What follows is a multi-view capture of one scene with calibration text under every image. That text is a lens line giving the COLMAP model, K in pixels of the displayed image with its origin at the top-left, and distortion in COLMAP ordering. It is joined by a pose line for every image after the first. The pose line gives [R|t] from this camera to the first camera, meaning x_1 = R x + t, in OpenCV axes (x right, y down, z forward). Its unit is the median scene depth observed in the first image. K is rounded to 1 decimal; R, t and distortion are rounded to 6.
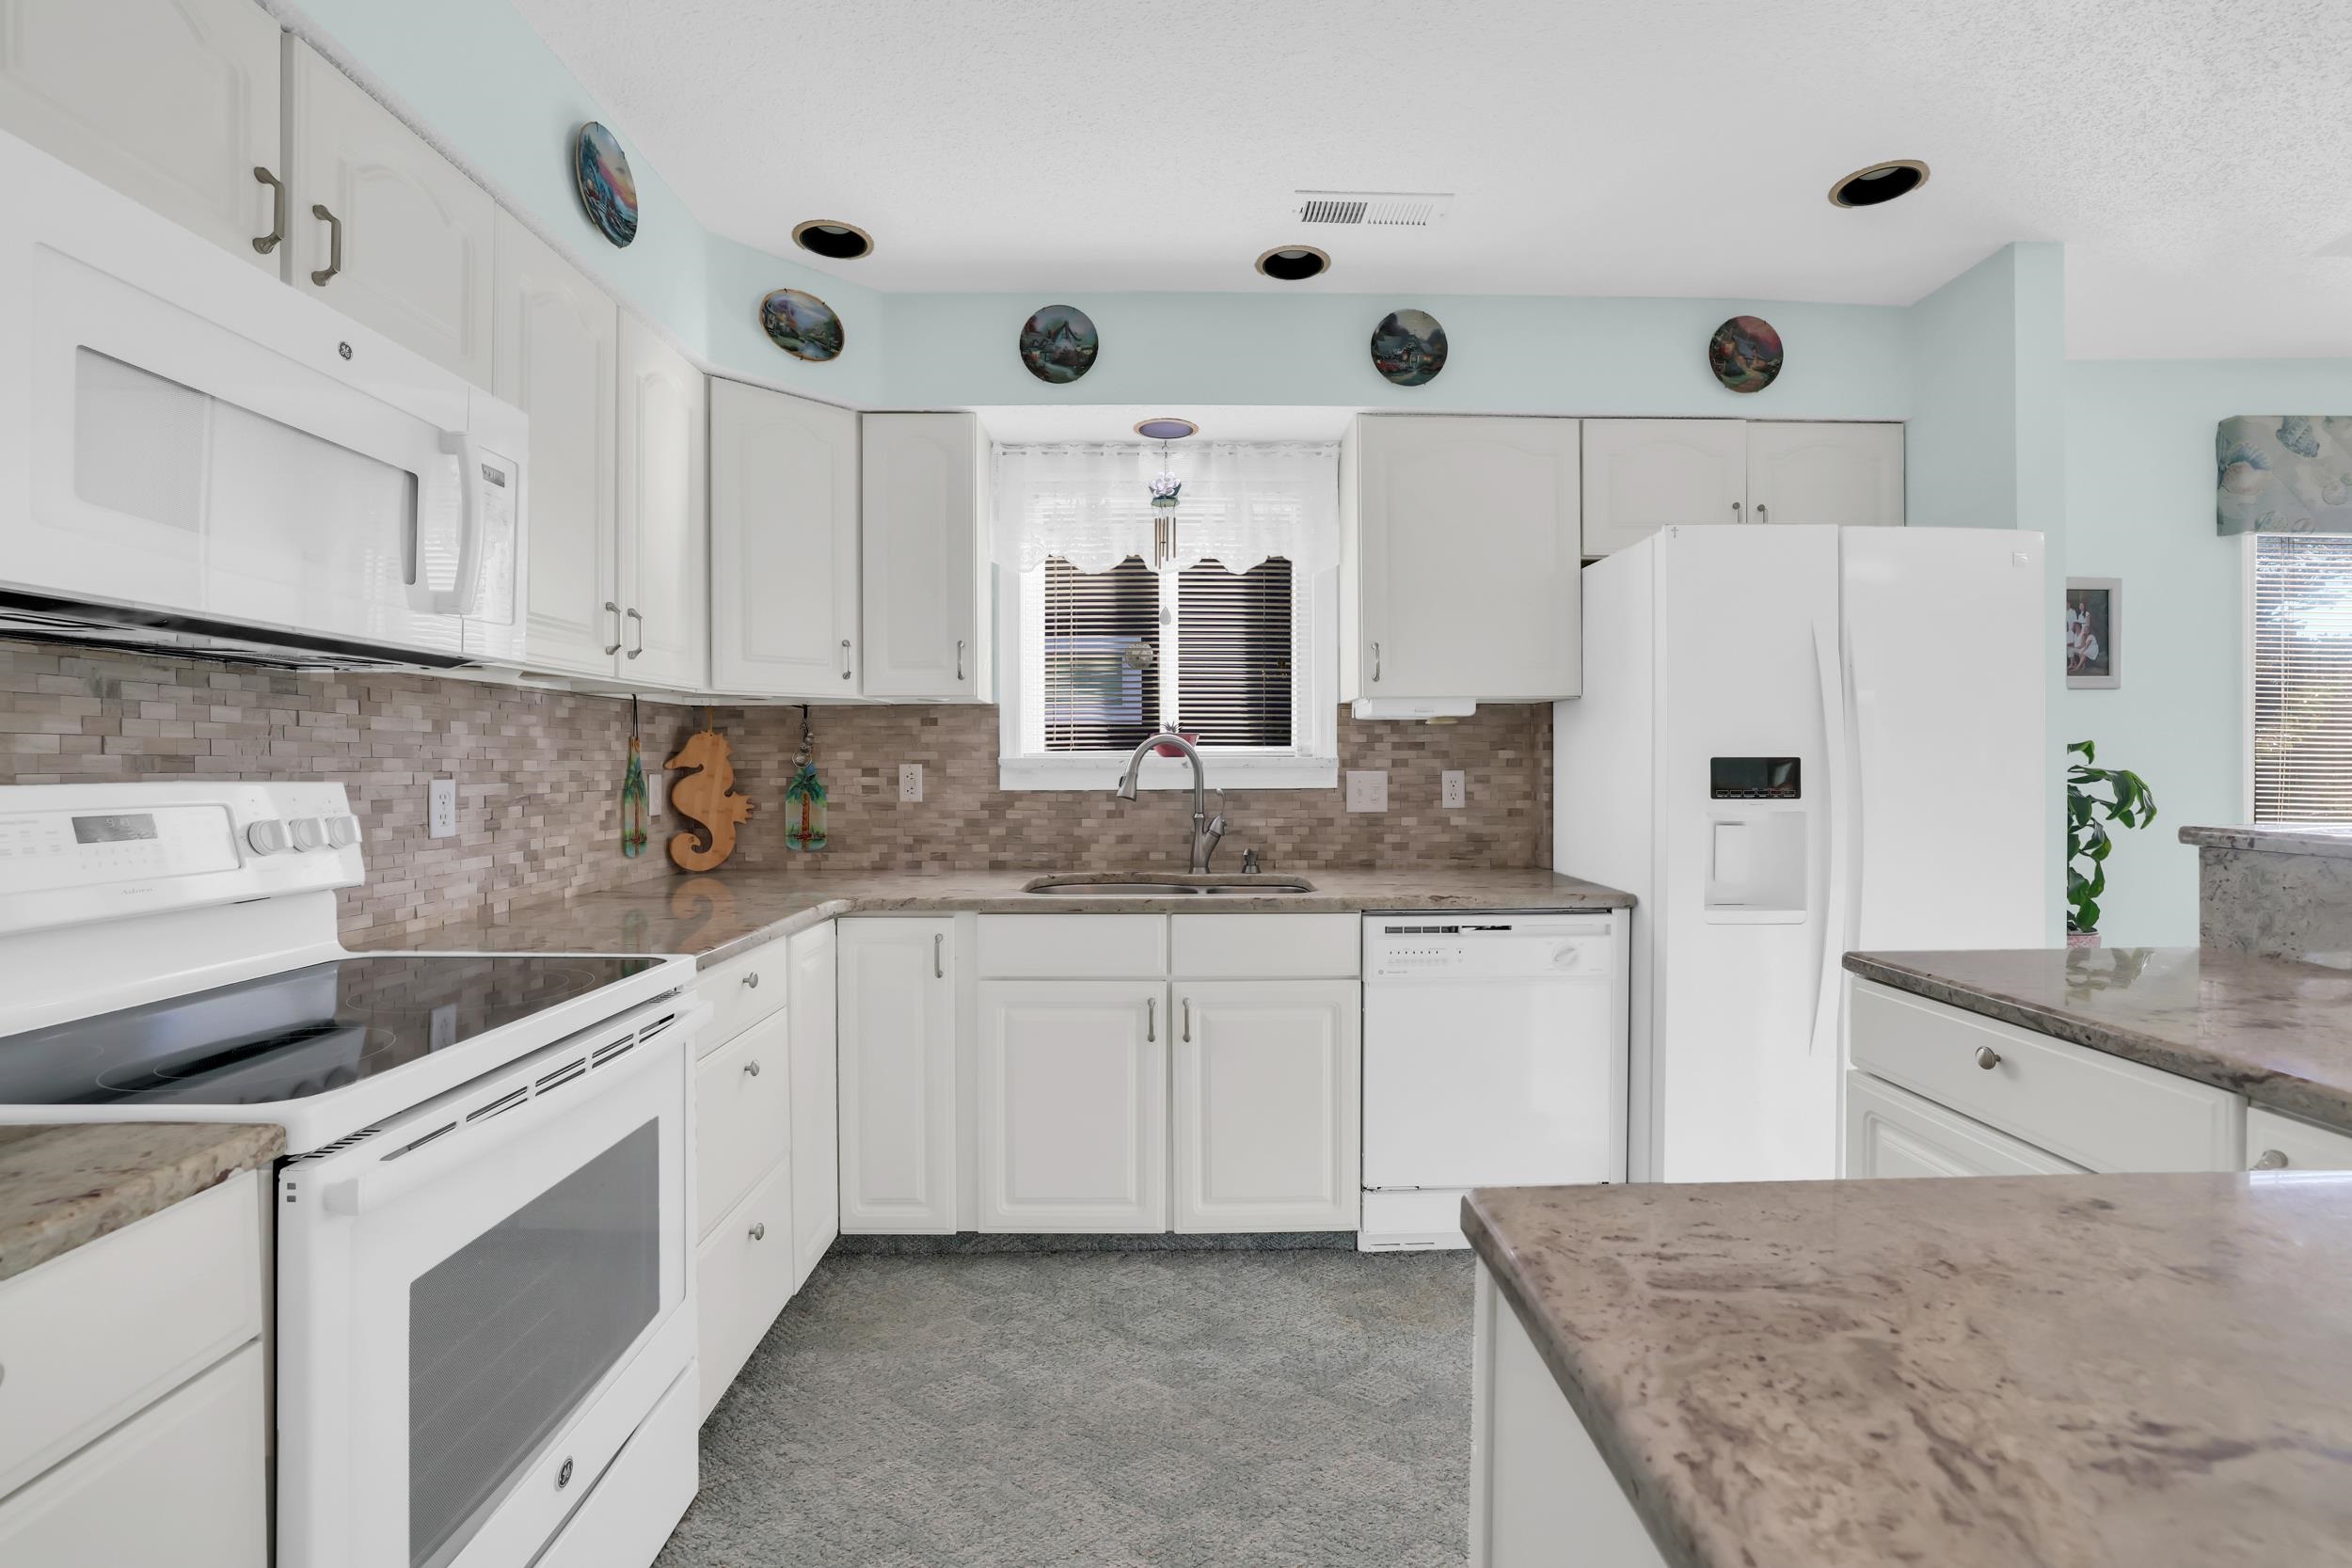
lens RADIAL K [[1013.2, 0, 1190.3], [0, 1013.2, 769.3], [0, 0, 1]] dist [-0.053239, 0.022866]
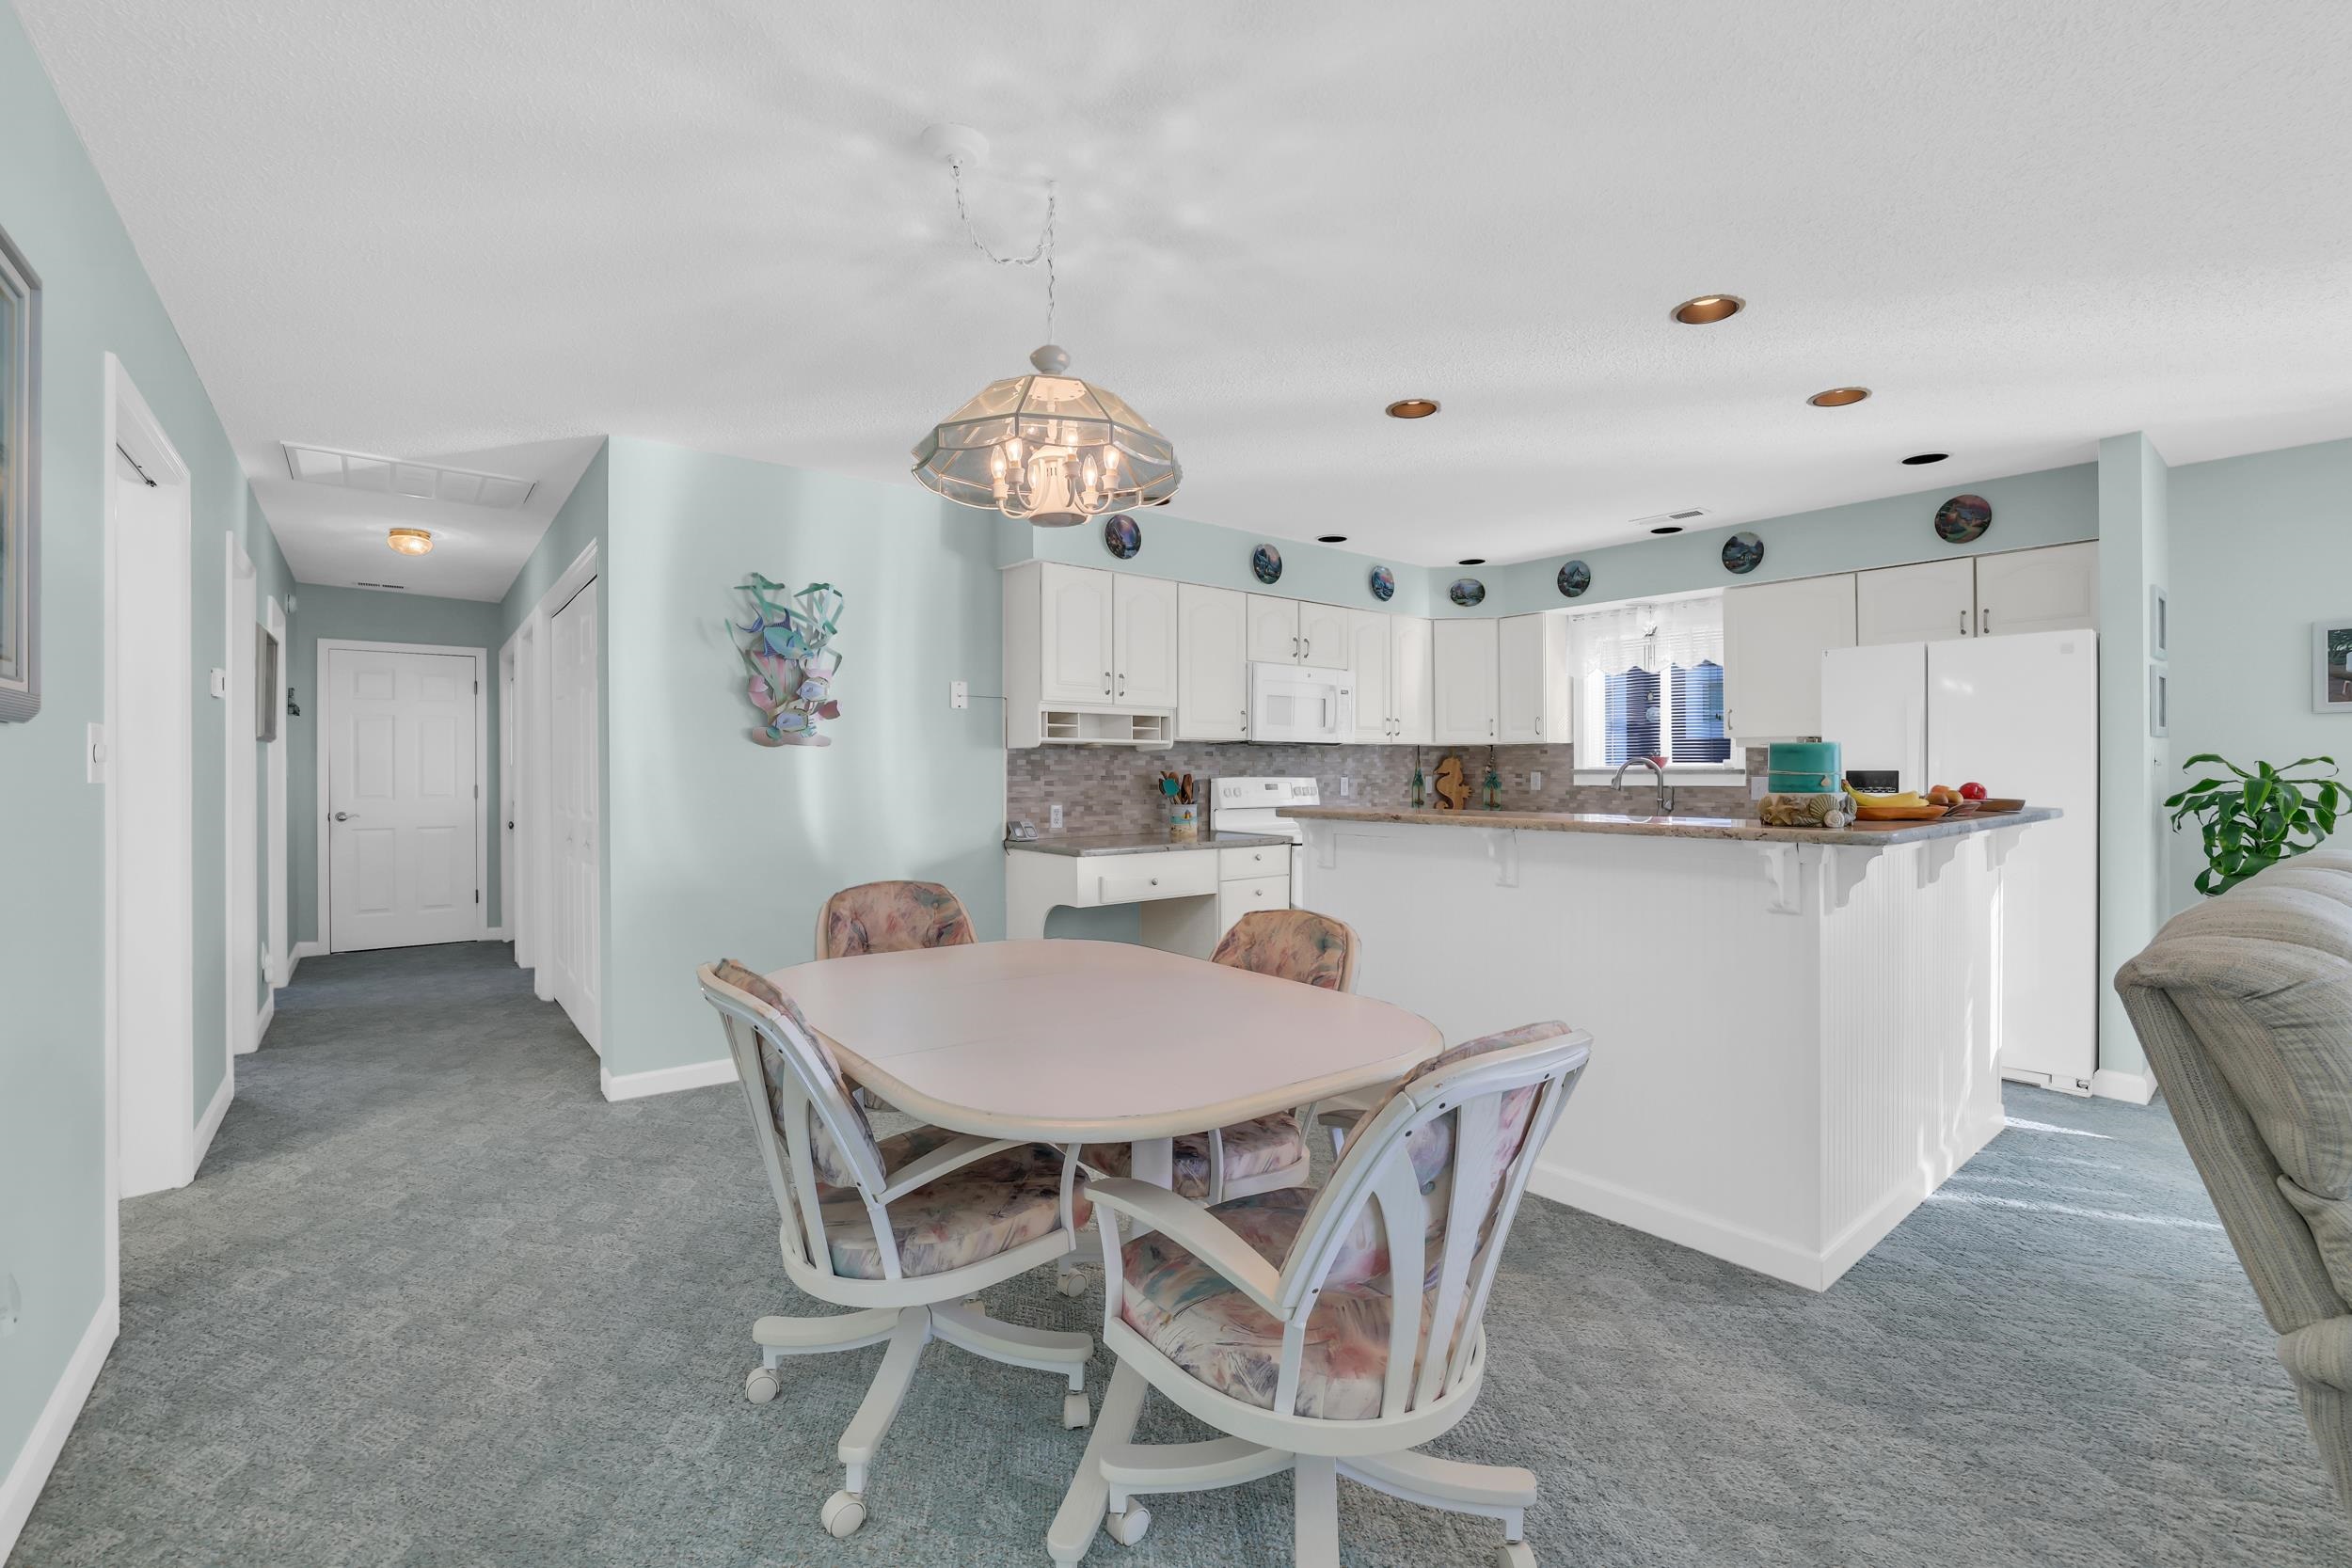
lens RADIAL K [[1013.2, 0, 1190.3], [0, 1013.2, 769.3], [0, 0, 1]] dist [-0.053239, 0.022866]
pose [[0.615186, 0.001340, -0.788381, 0.993404], [-0.004627, 0.999987, -0.001911, -0.003884], [0.788368, 0.004824, 0.615185, -0.914577]]
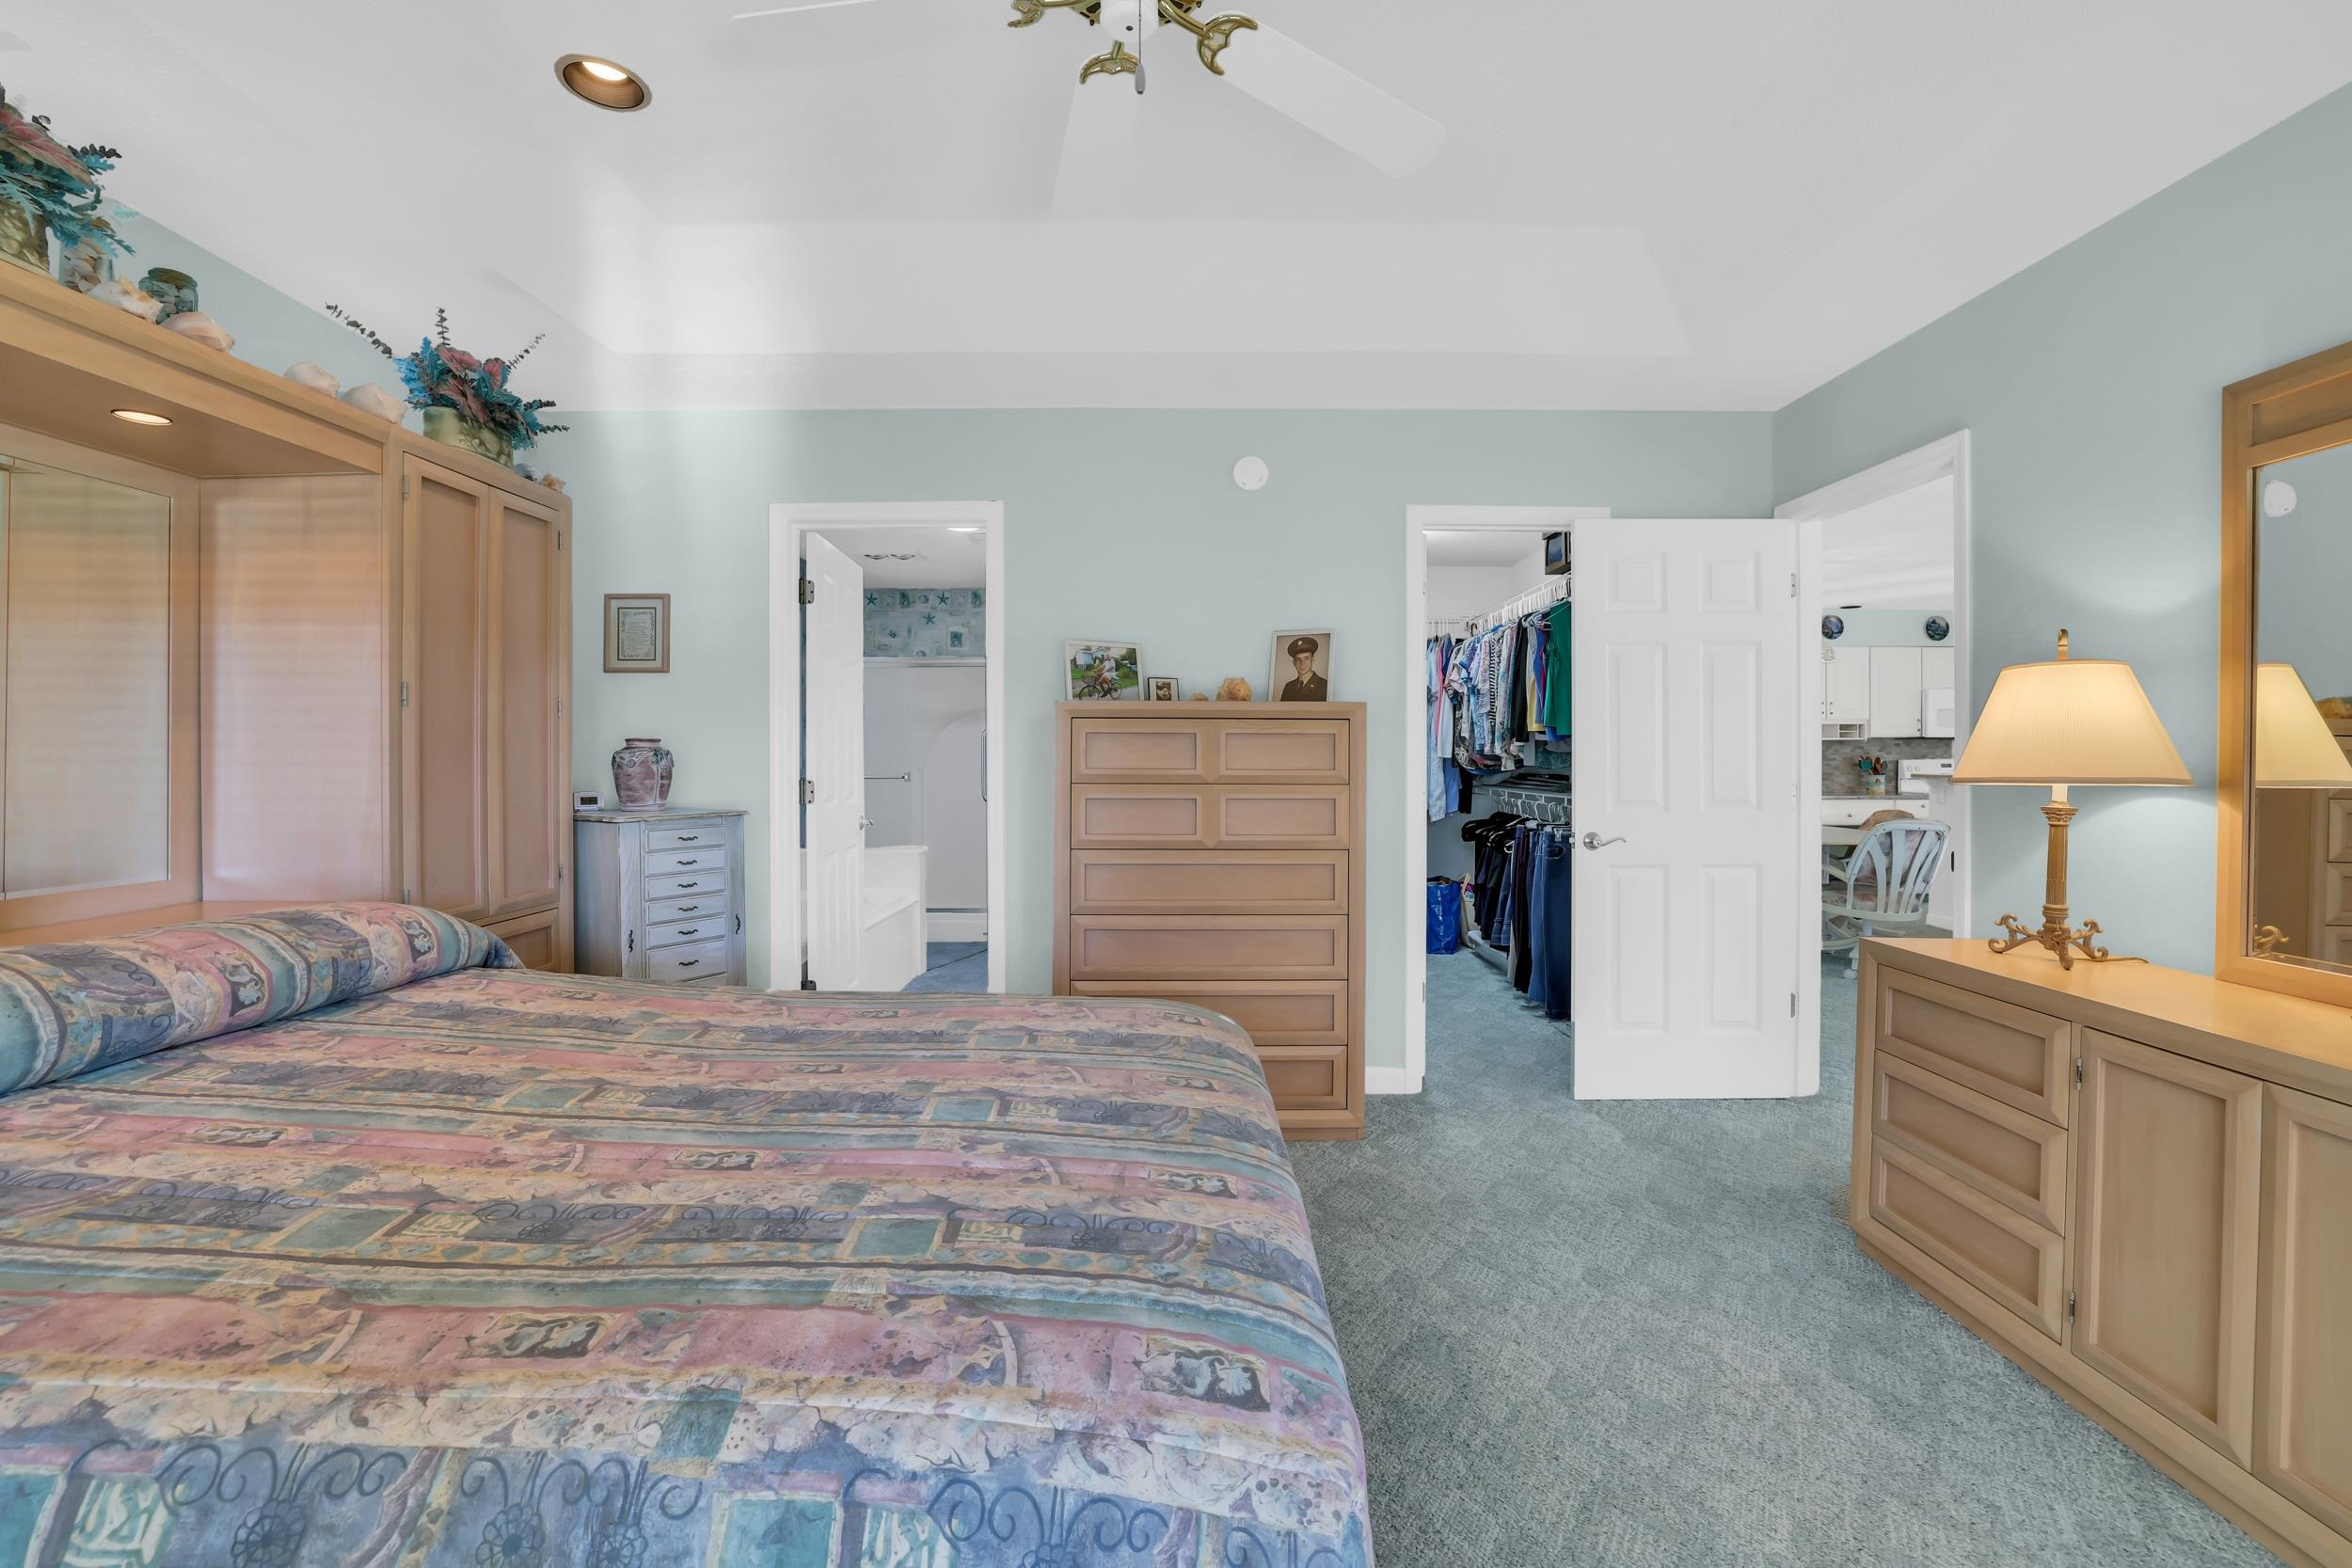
lens RADIAL K [[1013.2, 0, 1190.3], [0, 1013.2, 769.3], [0, 0, 1]] dist [-0.053239, 0.022866]
pose [[-0.014729, 0.014863, -0.999781, 3.153971], [-0.001473, 0.999888, 0.014886, -0.004253], [0.999890, 0.001692, -0.014705, -2.164687]]
